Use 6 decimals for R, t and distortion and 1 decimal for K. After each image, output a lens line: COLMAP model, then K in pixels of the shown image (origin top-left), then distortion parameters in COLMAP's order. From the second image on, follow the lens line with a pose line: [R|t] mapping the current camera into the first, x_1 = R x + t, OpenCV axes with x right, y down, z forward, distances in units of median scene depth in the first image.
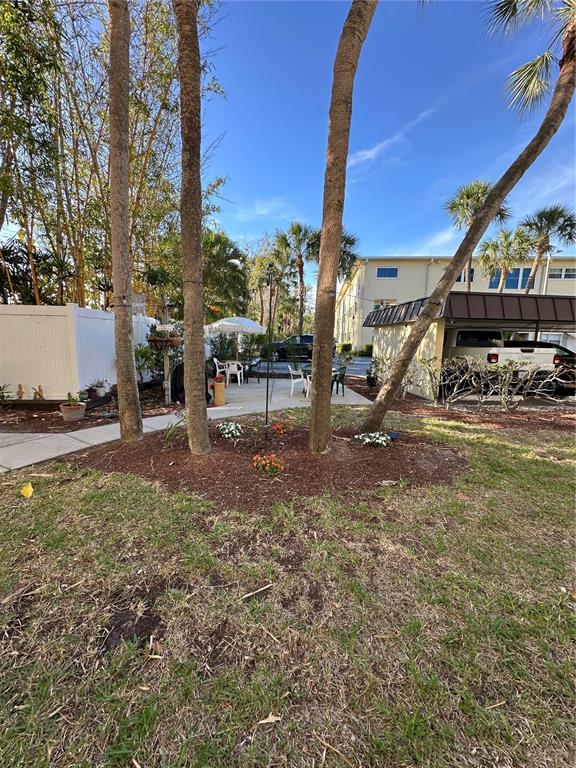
lens RADIAL K [[305.9, 0, 287.4], [0, 305.9, 383.6], [0, 0, 1]] dist [-0.001107, 0.000138]
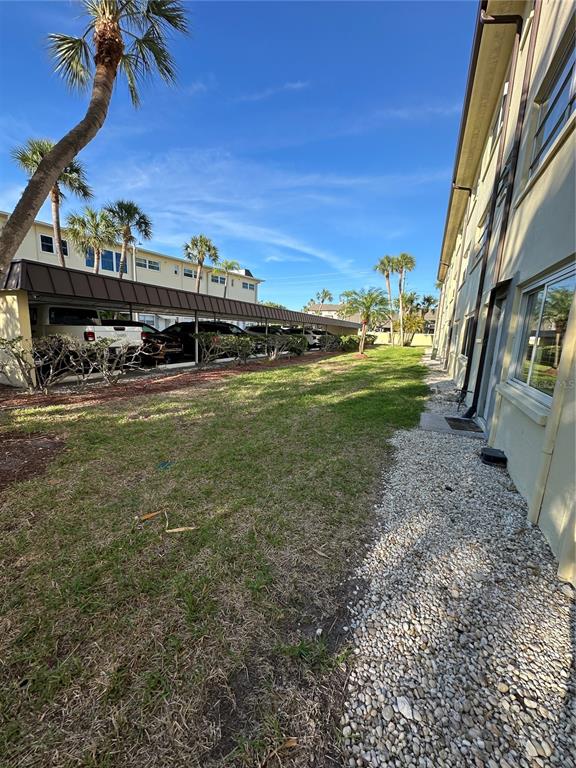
lens RADIAL K [[305.9, 0, 287.4], [0, 305.9, 383.6], [0, 0, 1]] dist [-0.001107, 0.000138]
pose [[0.446632, -0.157946, 0.880666, 0.056091], [0.099067, 0.986973, 0.126770, 0.009928], [-0.889217, 0.030625, 0.456460, -0.053427]]
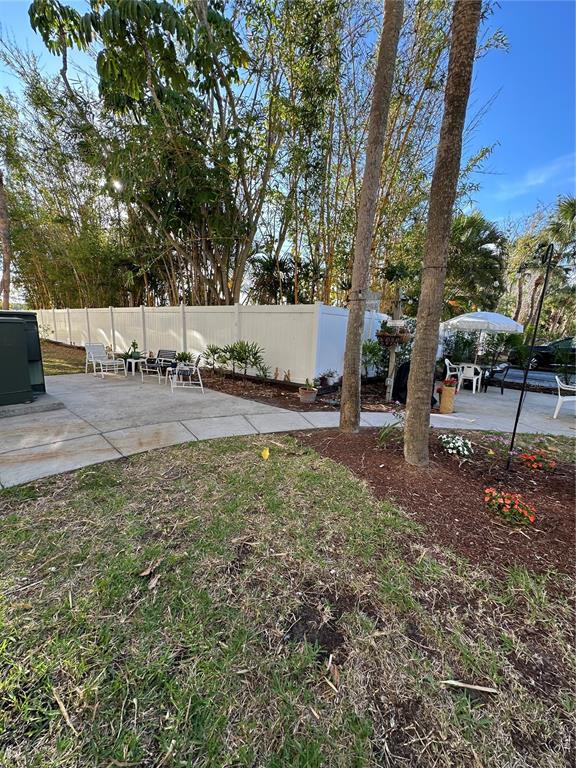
lens RADIAL K [[305.9, 0, 287.4], [0, 305.9, 383.6], [0, 0, 1]] dist [-0.001107, 0.000138]
pose [[0.757116, 0.124703, -0.641268, -0.019080], [-0.122495, 0.991301, 0.048147, 0.002006], [0.641693, 0.042099, 0.765805, 0.056495]]
